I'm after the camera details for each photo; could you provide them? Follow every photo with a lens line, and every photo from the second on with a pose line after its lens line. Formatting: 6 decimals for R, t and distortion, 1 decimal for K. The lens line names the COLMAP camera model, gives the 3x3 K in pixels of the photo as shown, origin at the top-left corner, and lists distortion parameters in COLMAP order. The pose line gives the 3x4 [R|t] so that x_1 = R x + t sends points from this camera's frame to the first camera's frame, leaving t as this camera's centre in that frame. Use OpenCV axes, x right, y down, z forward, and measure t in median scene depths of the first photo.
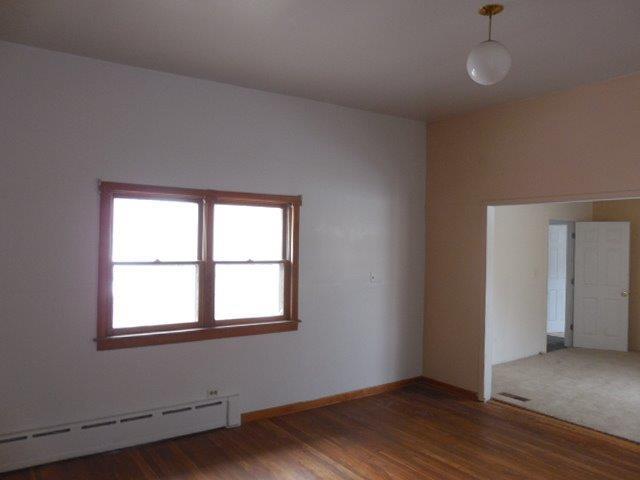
lens RADIAL K [[486.8, 0, 320.0], [0, 486.8, 240.0], [0, 0, 1]] dist [-0.111490, 0.126377]
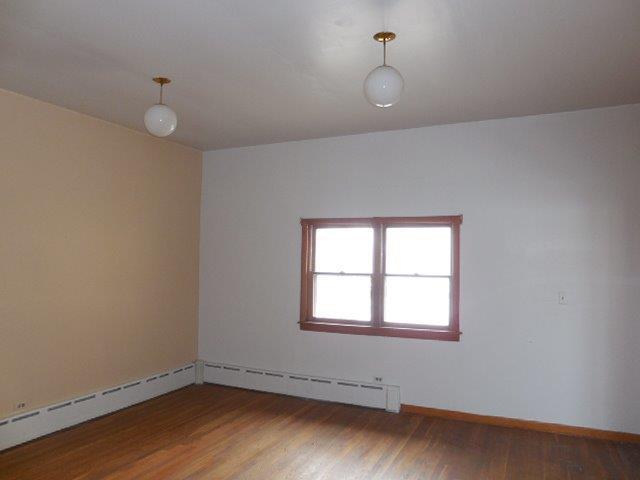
lens RADIAL K [[486.8, 0, 320.0], [0, 486.8, 240.0], [0, 0, 1]] dist [-0.111490, 0.126377]
pose [[0.506005, -0.035139, -0.861815, 0.788884], [0.005862, 0.999287, -0.037303, 0.002295], [0.862511, 0.013824, 0.505850, 0.227497]]
